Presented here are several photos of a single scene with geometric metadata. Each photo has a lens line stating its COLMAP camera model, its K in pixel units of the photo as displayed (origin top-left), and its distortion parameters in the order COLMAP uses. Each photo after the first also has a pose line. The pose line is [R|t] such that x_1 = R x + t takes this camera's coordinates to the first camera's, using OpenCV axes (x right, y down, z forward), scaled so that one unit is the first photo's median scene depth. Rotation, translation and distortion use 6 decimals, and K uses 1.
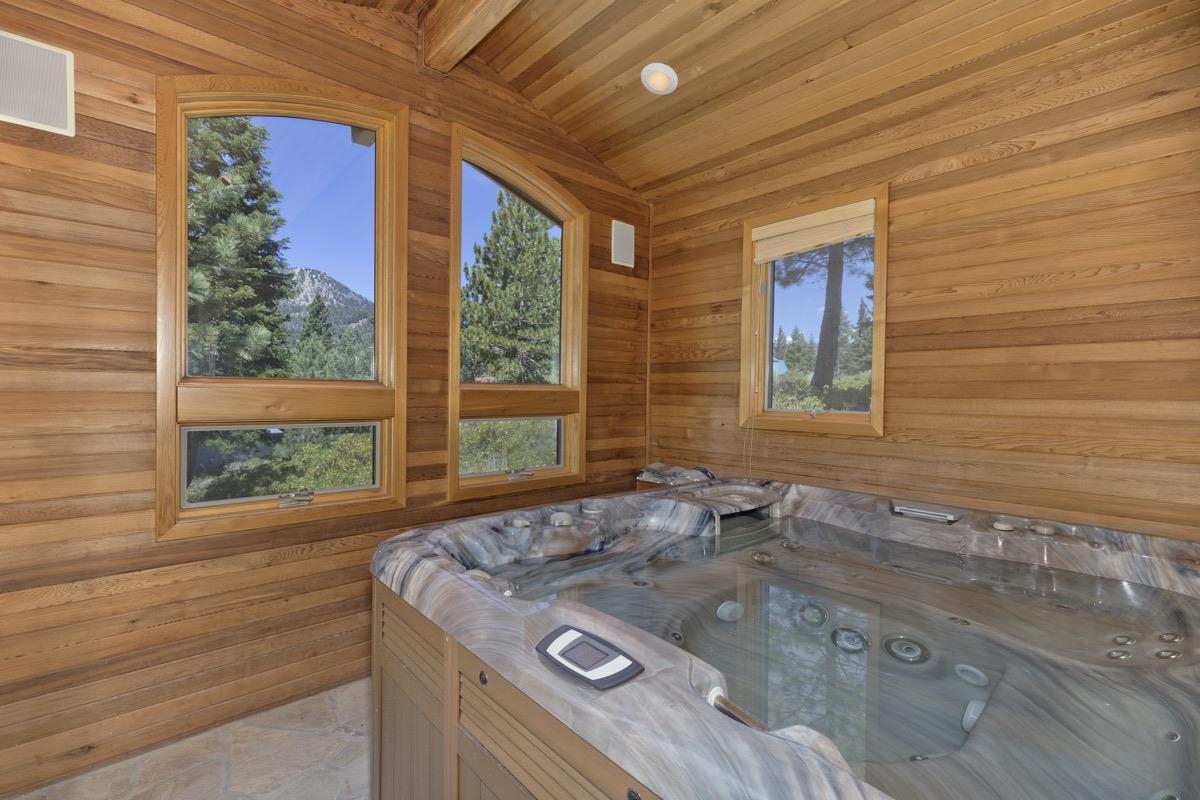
lens RADIAL K [[535.3, 0, 600.6], [0, 535.3, 399.3], [0, 0, 1]] dist [0.005374, -0.000631]
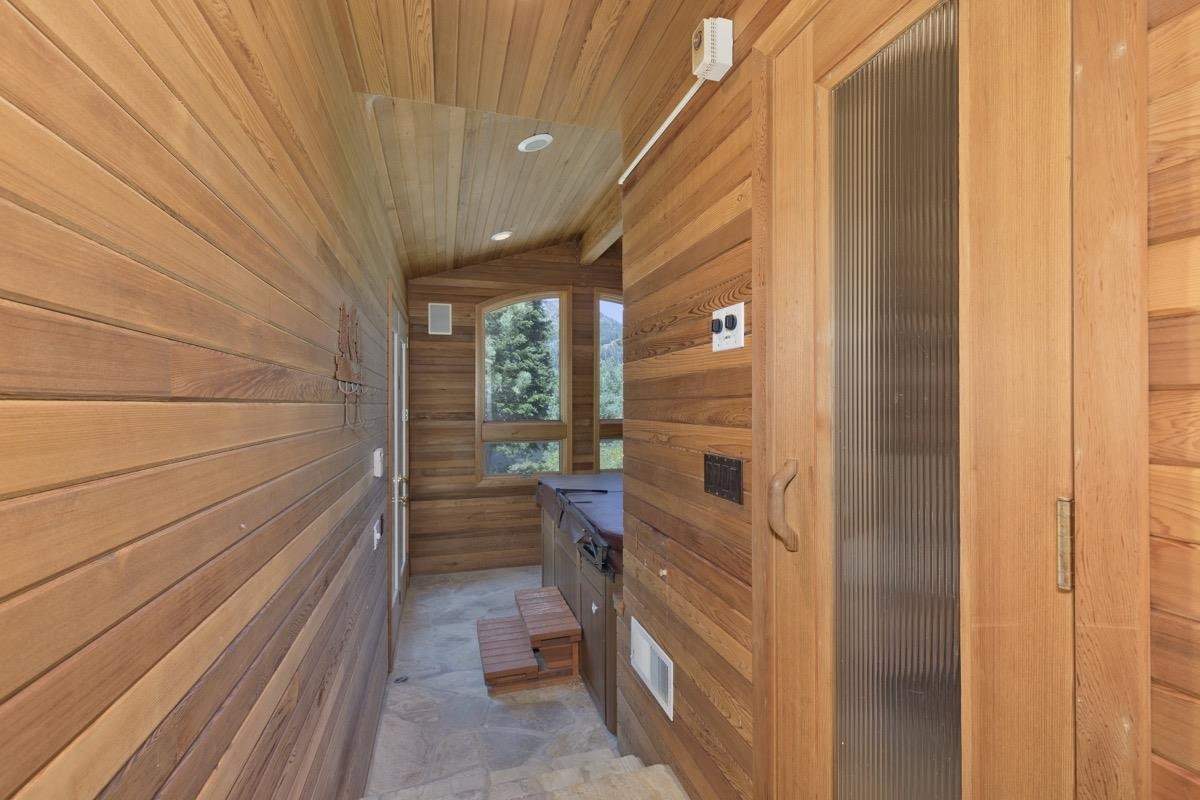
lens RADIAL K [[535.3, 0, 600.5], [0, 535.3, 402.1], [0, 0, 1]] dist [0.005374, -0.000631]
pose [[0.902137, -0.013876, -0.431226, 0.594993], [0.006348, 0.999801, -0.018893, -0.062137], [0.431403, 0.014307, 0.902046, -0.763791]]
